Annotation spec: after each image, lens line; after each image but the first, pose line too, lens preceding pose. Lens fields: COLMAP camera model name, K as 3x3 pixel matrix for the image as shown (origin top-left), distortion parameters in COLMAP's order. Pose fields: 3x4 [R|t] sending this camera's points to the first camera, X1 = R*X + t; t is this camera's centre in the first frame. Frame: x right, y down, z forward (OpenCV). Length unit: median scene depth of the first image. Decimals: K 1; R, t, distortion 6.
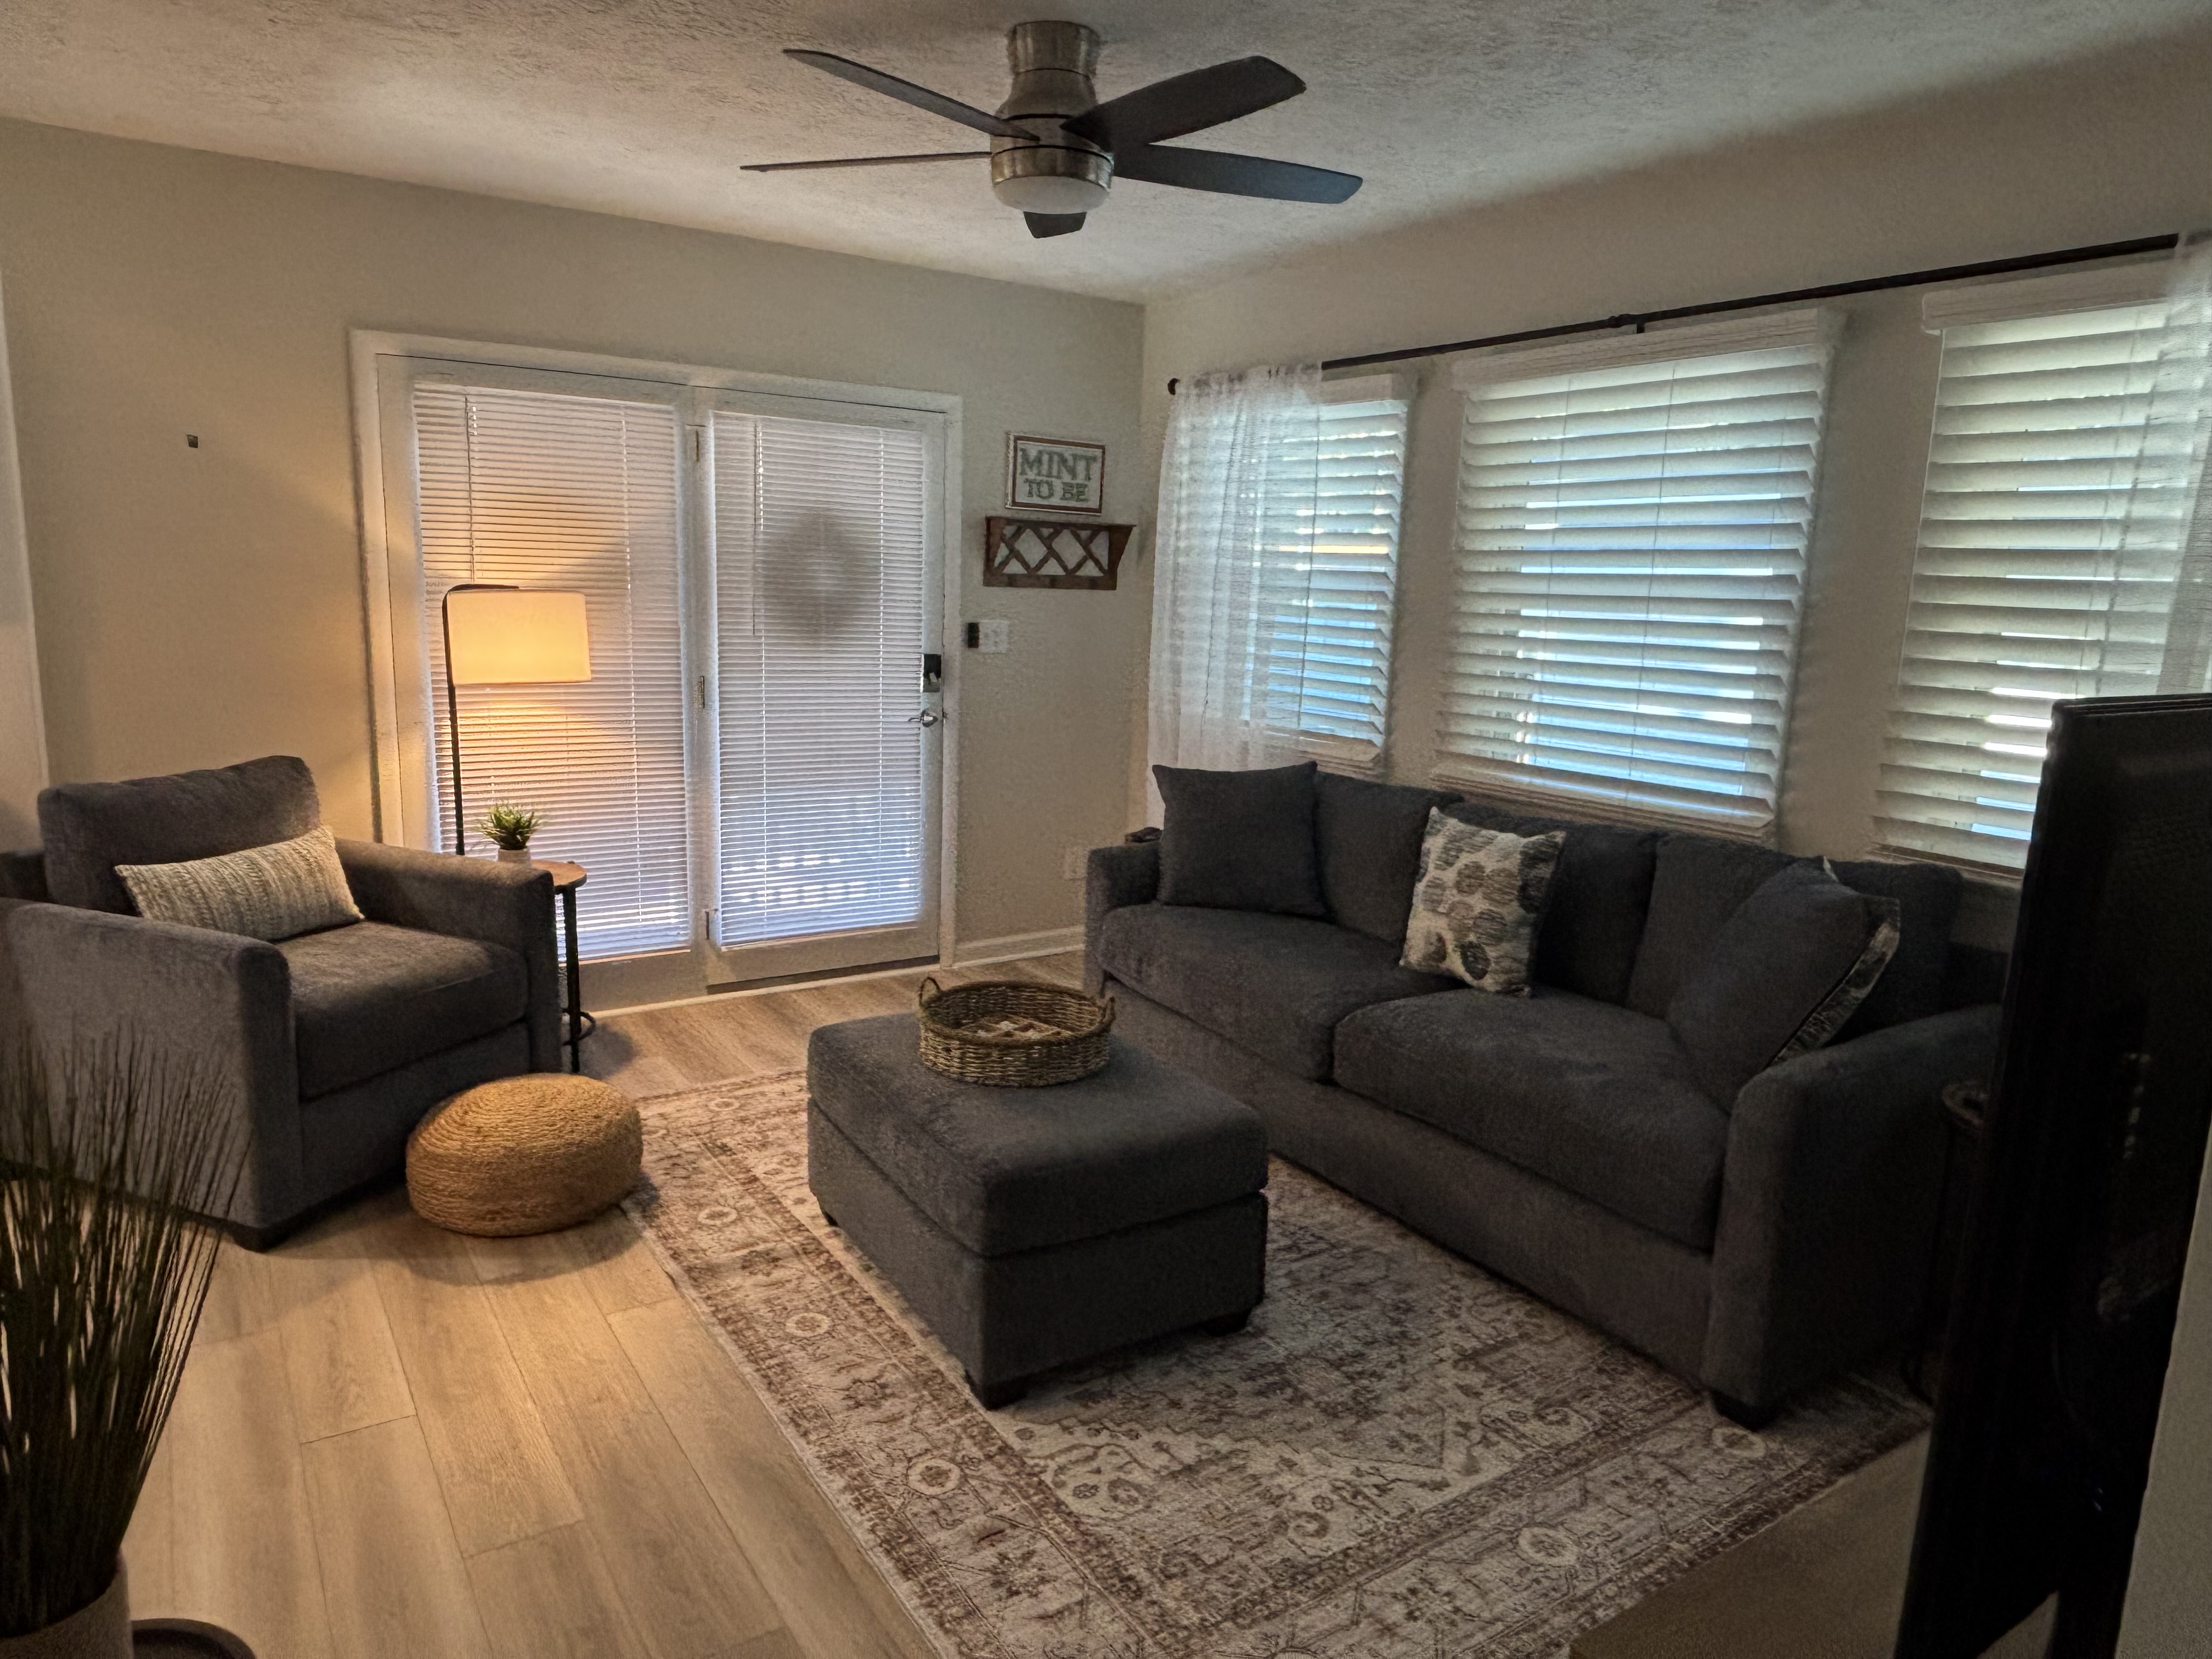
lens RADIAL K [[1388.5, 0, 1102.7], [0, 1388.5, 831.6], [0, 0, 1]] dist [0.026317, -0.005296]
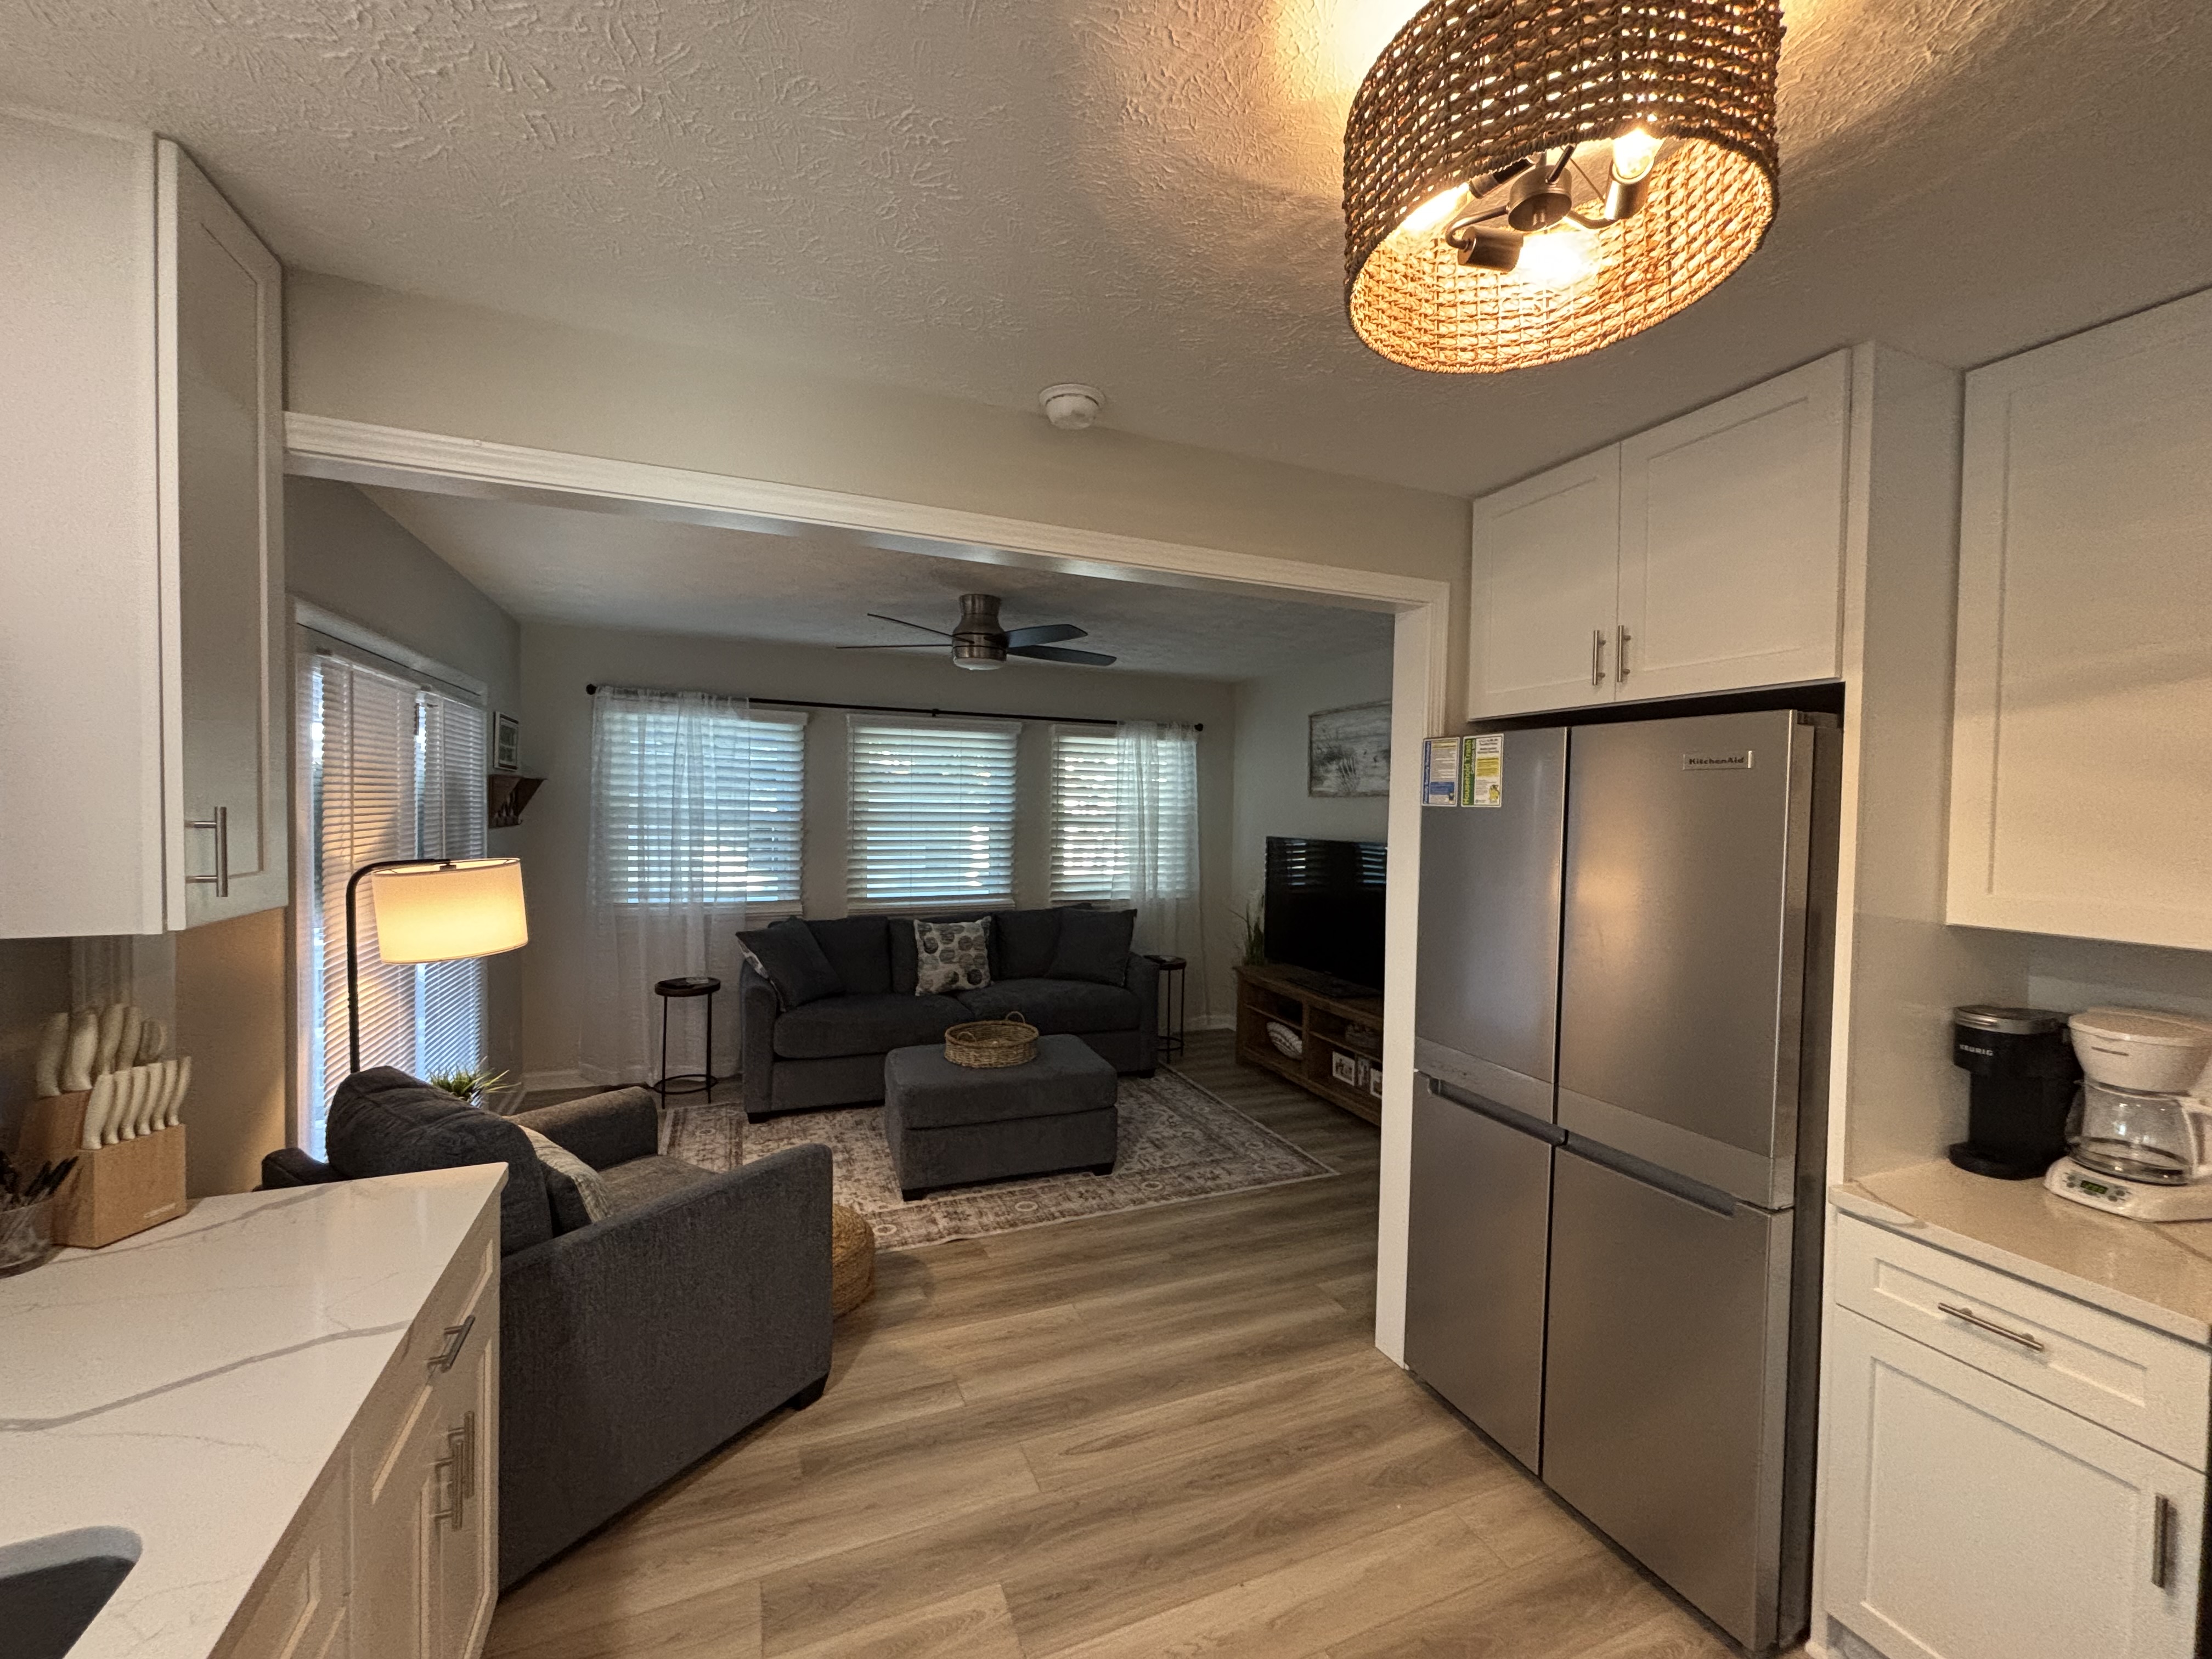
lens RADIAL K [[887.0, 0, 1106.6], [0, 887.0, 820.9], [0, 0, 1]] dist [0.001879, -0.000874]
pose [[0.192410, -0.050989, 0.979989, -1.298636], [0.167080, 0.985770, 0.018486, -0.179351], [-0.966986, 0.160180, 0.198192, 0.508997]]
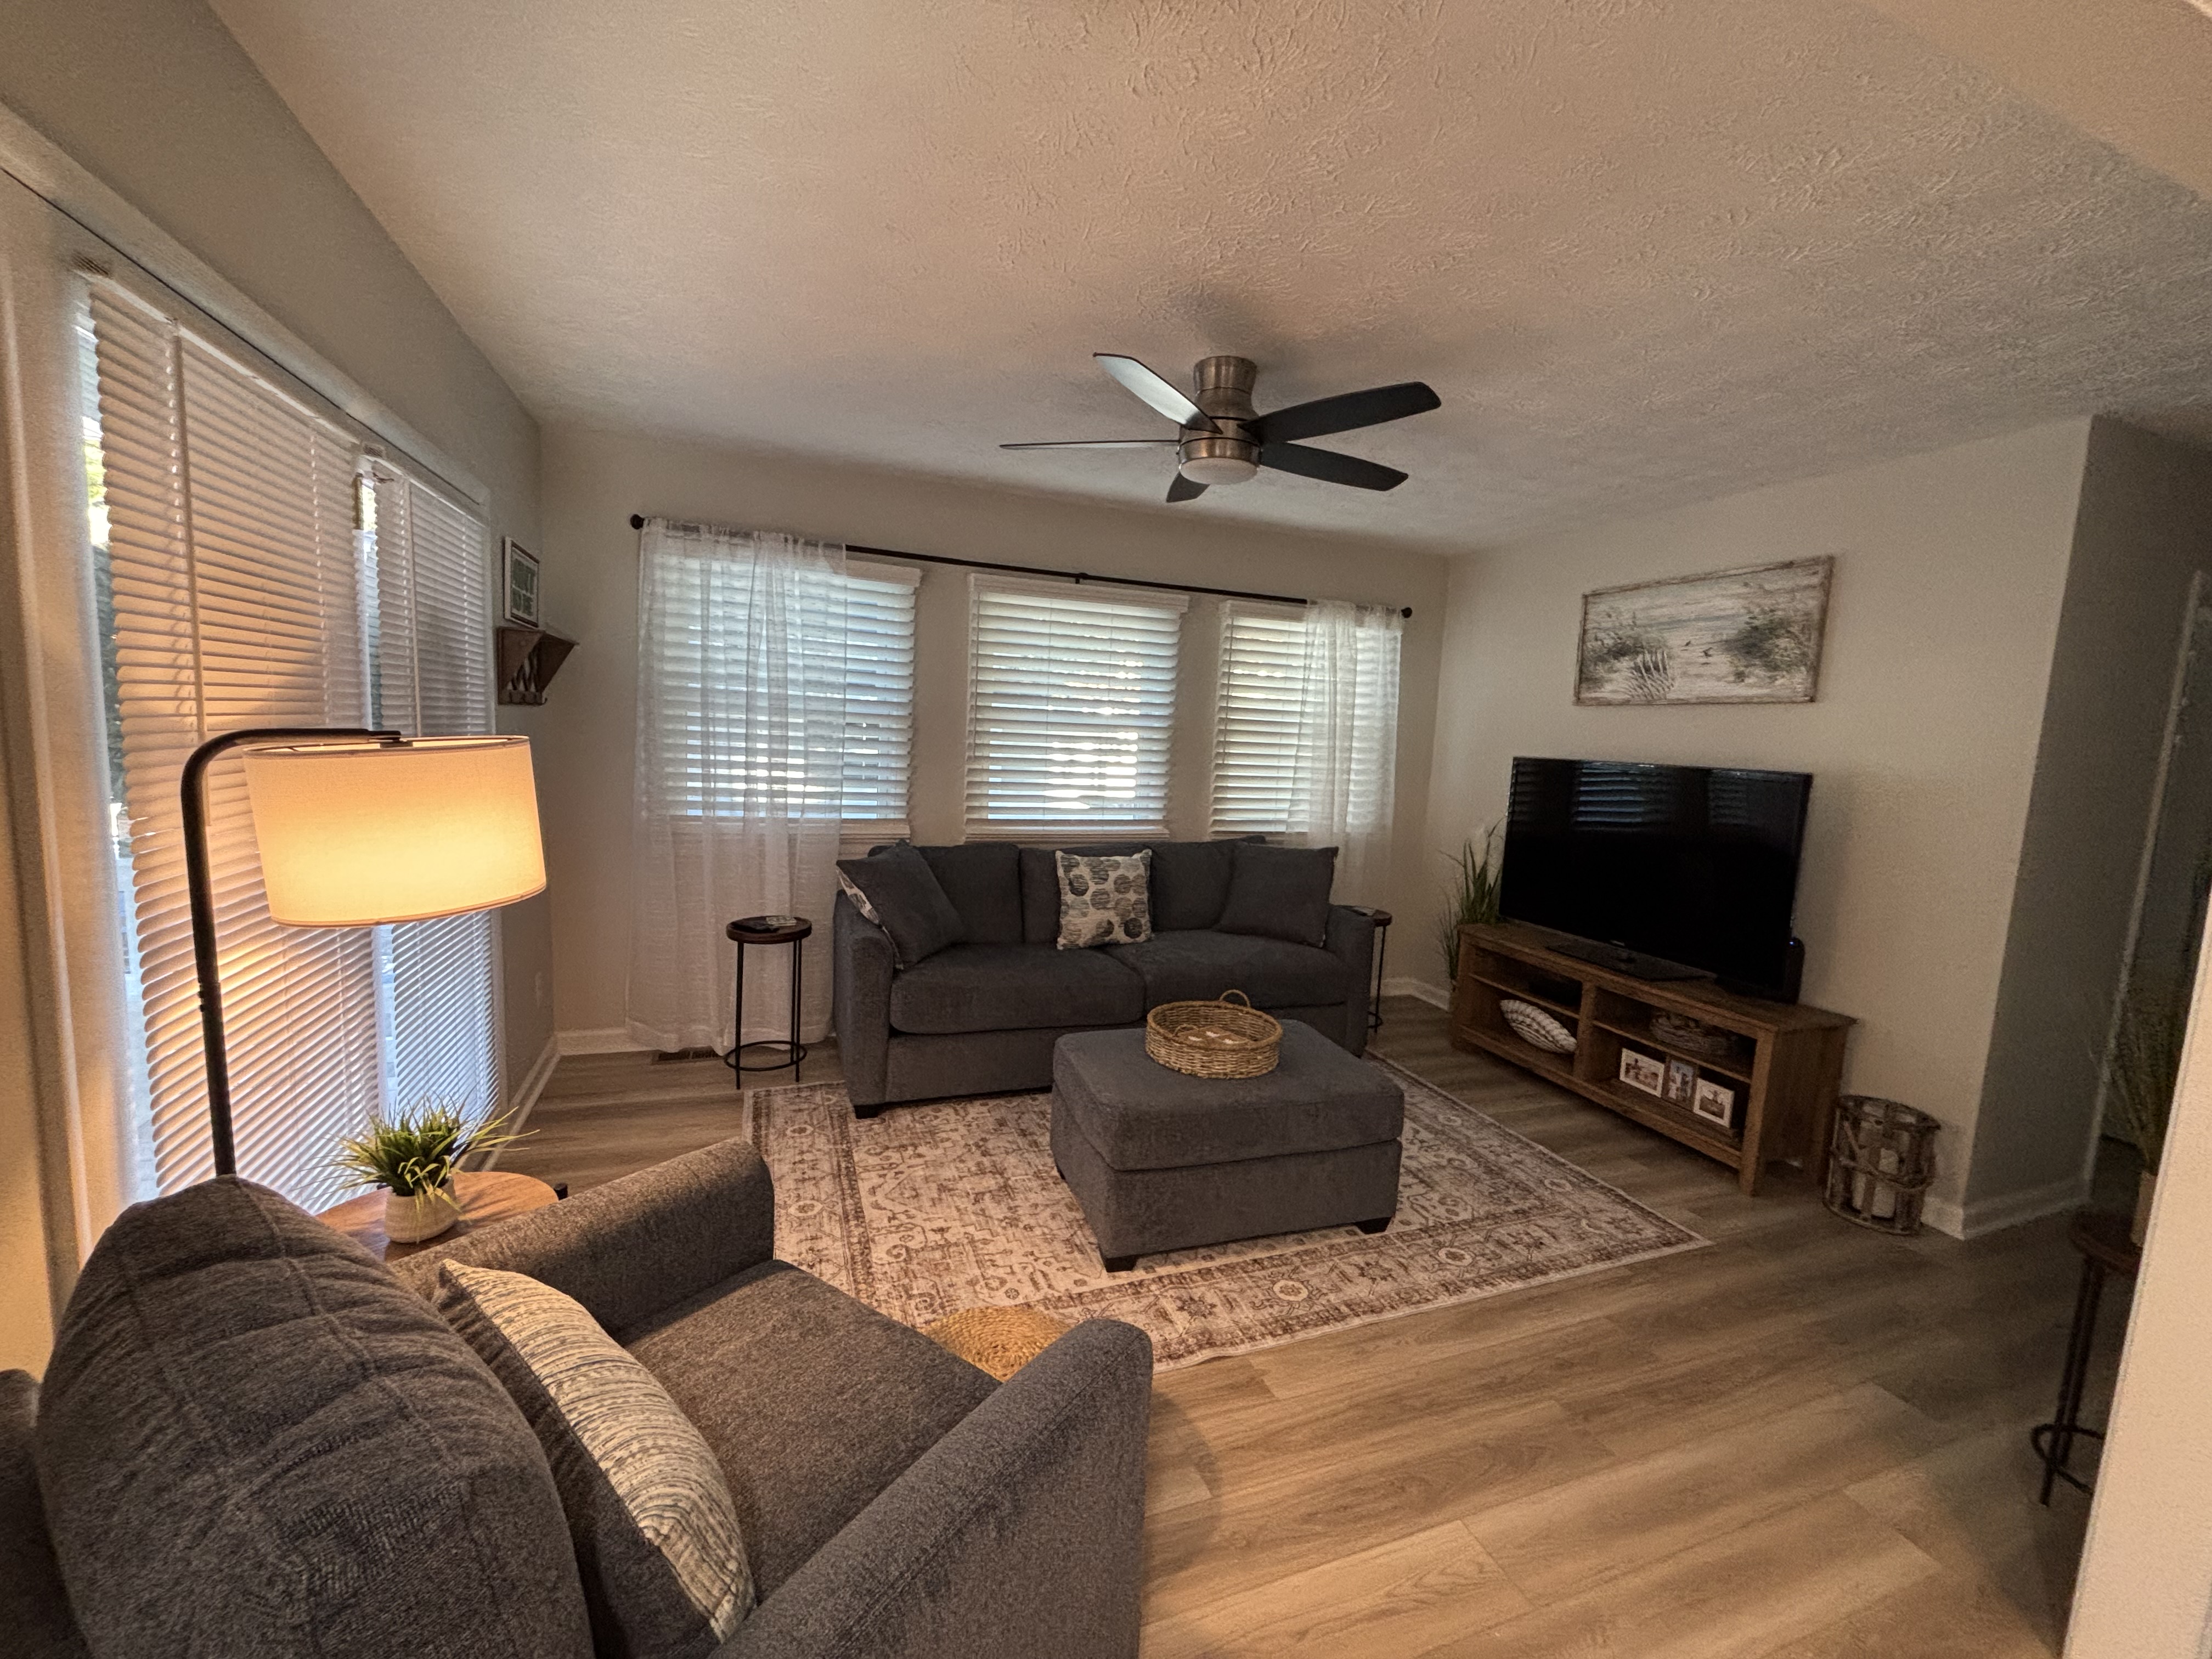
lens RADIAL K [[887.0, 0, 1103.8], [0, 887.0, 824.8], [0, 0, 1]] dist [0.001879, -0.000874]
pose [[0.229196, -0.132328, 0.964344, -0.938026], [0.135968, 0.985355, 0.102896, -0.183565], [-0.963837, 0.107537, 0.243831, 0.849185]]
